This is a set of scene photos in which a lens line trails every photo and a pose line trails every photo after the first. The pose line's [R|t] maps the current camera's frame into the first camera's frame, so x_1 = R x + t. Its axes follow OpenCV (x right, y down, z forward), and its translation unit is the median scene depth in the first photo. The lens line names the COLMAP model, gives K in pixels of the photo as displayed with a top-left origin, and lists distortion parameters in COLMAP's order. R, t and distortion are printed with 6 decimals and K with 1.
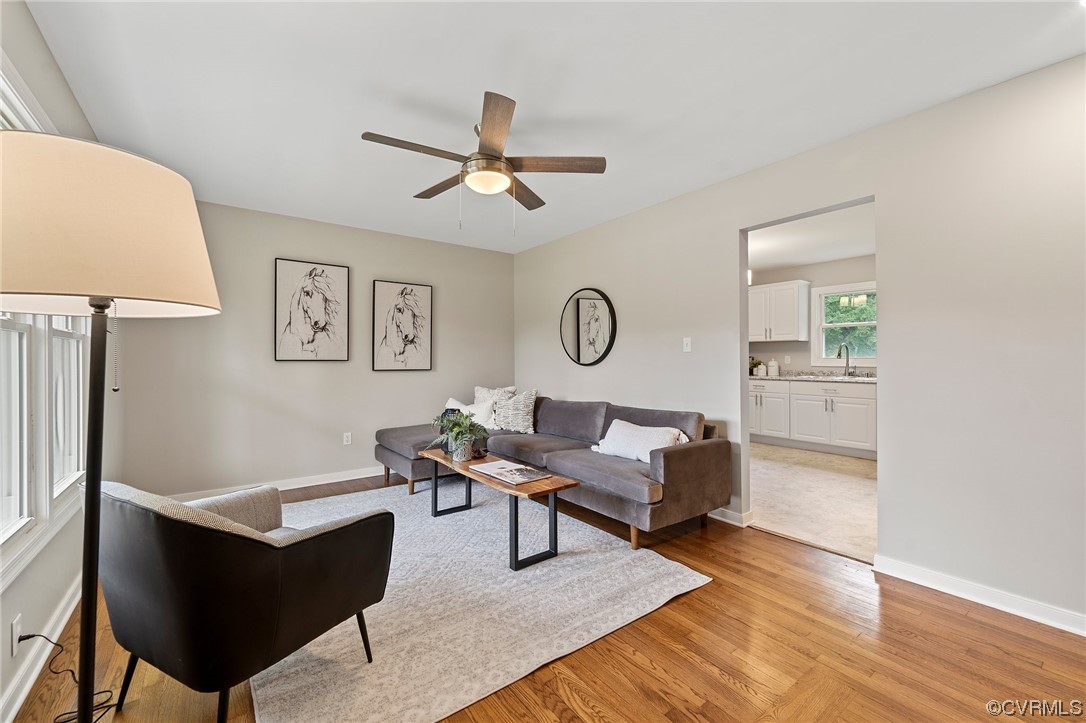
lens RADIAL K [[444.0, 0, 530.9], [0, 444.0, 359.1], [0, 0, 1]] dist [0.006143, -0.002042]
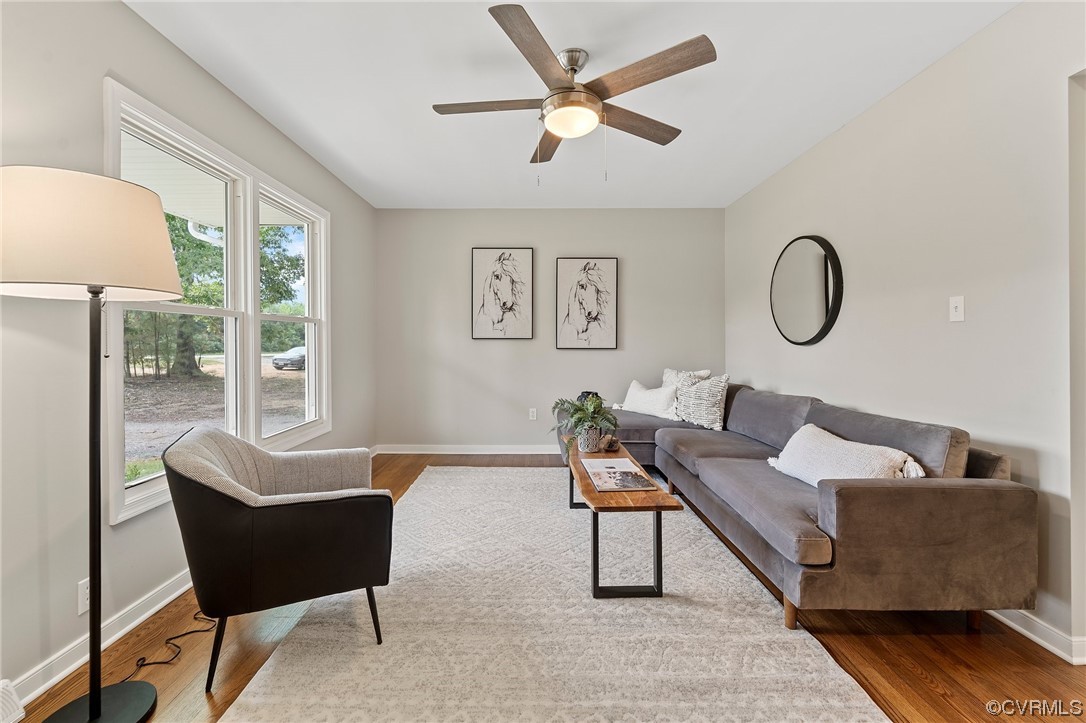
lens RADIAL K [[444.0, 0, 542.0], [0, 444.0, 343.6], [0, 0, 1]] dist [0.006143, -0.002042]
pose [[0.809105, 0.003557, -0.587653, 0.301009], [0.001920, 0.999960, 0.008697, 0.007947], [0.587661, -0.008166, 0.809066, 0.249506]]
